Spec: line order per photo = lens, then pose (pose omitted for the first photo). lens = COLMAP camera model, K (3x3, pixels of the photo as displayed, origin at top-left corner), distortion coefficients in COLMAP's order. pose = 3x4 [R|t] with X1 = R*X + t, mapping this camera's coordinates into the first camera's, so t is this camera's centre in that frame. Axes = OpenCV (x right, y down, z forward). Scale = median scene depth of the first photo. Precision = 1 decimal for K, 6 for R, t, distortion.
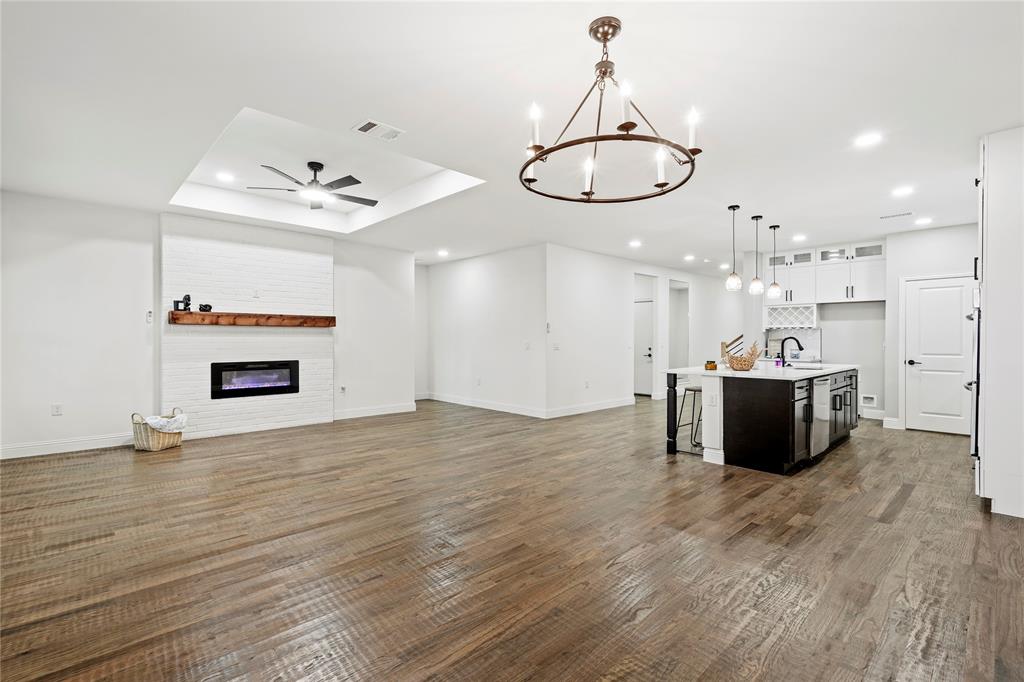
lens RADIAL K [[470.5, 0, 512.8], [0, 470.5, 342.6], [0, 0, 1]] dist [0.001927, 0.001044]
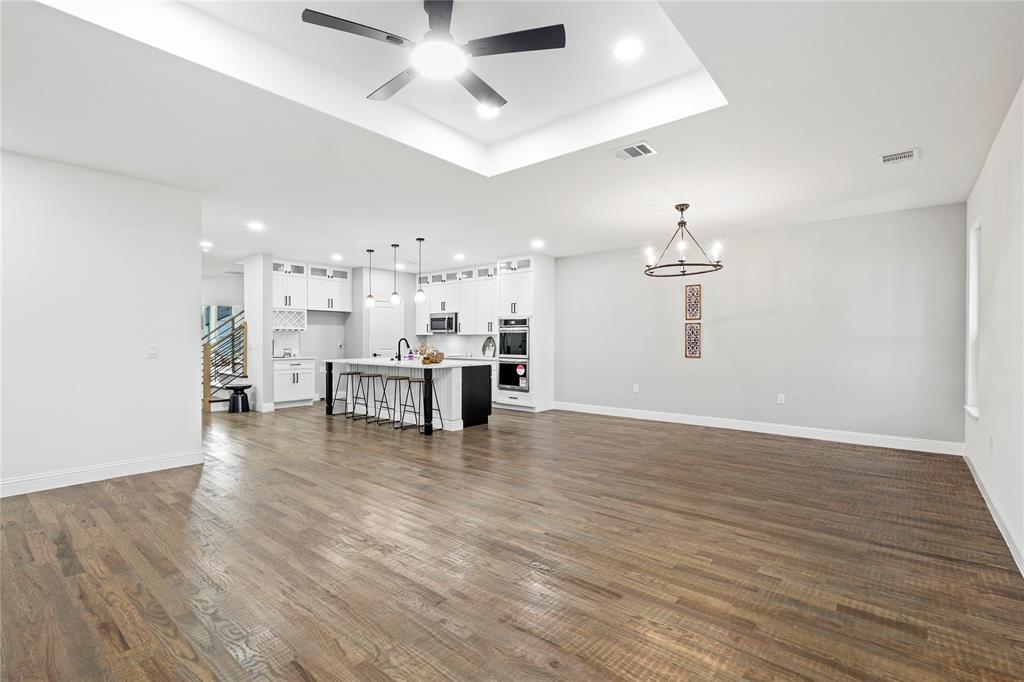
lens RADIAL K [[470.5, 0, 510.9], [0, 470.5, 339.1], [0, 0, 1]] dist [0.001927, 0.001044]
pose [[-0.110564, 0.000494, 0.993869, -1.227714], [0.007808, 0.999969, 0.000371, -0.011869], [-0.993838, 0.007801, -0.110565, 1.279846]]
